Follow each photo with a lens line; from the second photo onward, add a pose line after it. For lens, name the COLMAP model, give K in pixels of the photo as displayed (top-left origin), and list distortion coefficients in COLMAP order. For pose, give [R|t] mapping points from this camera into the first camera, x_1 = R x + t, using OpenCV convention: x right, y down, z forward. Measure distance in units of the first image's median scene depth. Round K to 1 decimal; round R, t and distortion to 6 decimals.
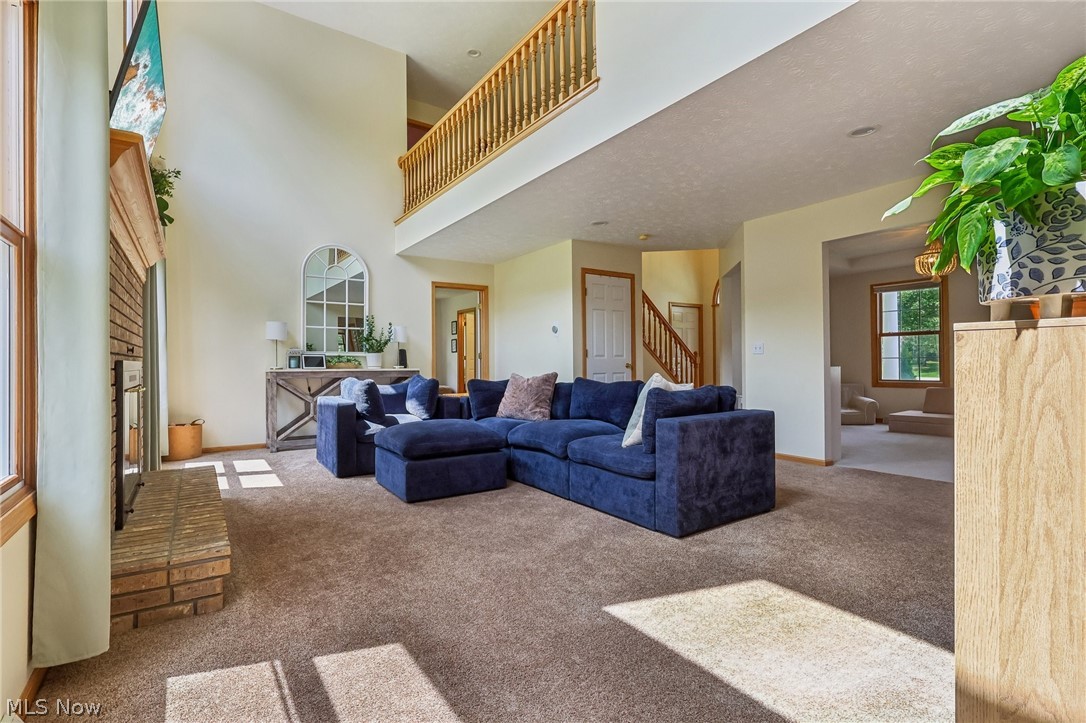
lens RADIAL K [[512.8, 0, 542.6], [0, 512.8, 356.2], [0, 0, 1]] dist [-0.000331, 0.000466]
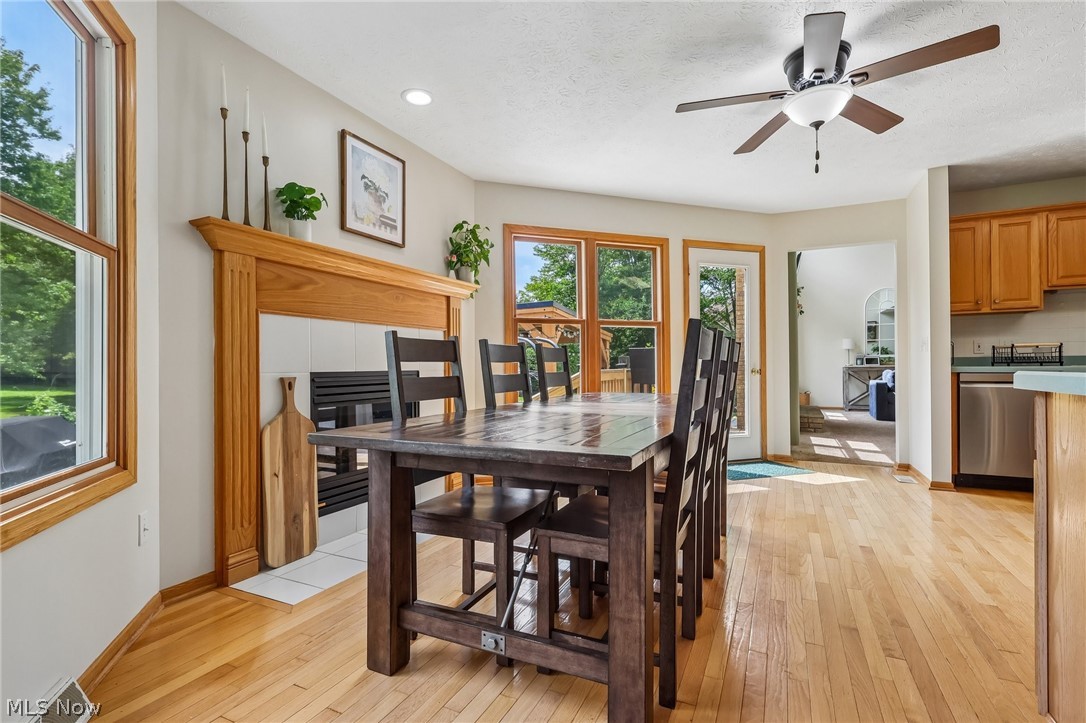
lens RADIAL K [[512.8, 0, 546.0], [0, 512.8, 366.3], [0, 0, 1]] dist [-0.000331, 0.000466]
pose [[0.505363, 0.000226, -0.862907, 0.460086], [0.016989, 0.999804, 0.010212, -0.007401], [0.862740, -0.019821, 0.505260, -0.761562]]
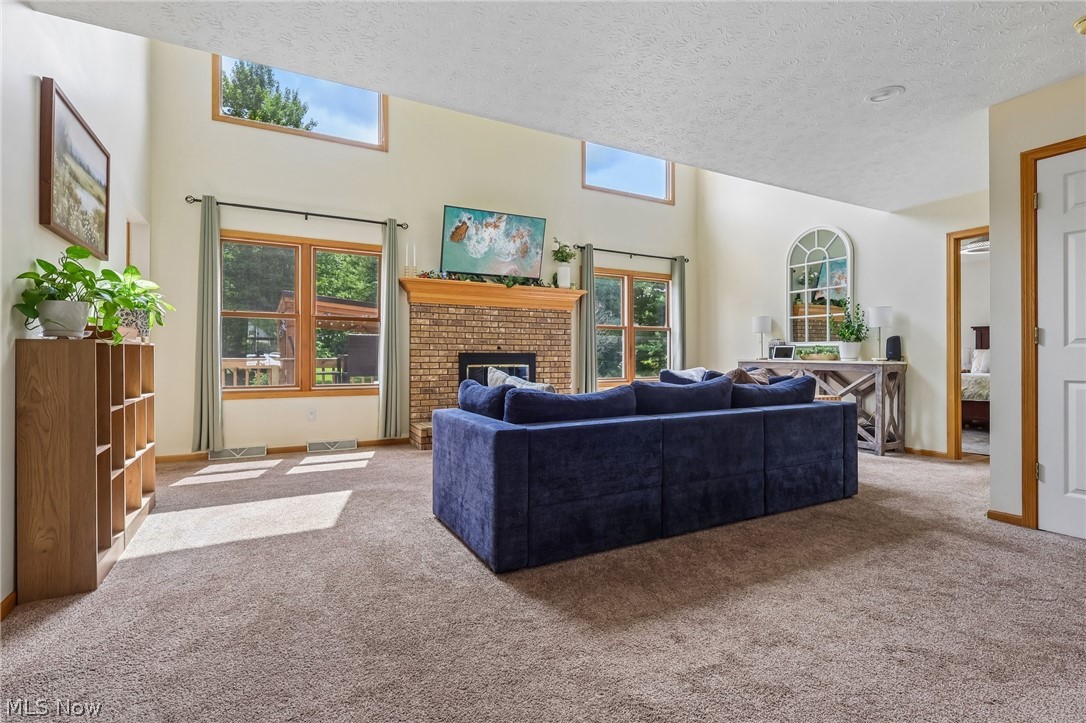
lens RADIAL K [[512.8, 0, 538.3], [0, 512.8, 355.3], [0, 0, 1]] dist [-0.000331, 0.000466]
pose [[-0.079258, 0.010260, -0.996801, 0.590665], [0.009850, 0.999906, 0.009509, 0.002670], [0.996806, -0.009065, -0.079351, 0.609486]]
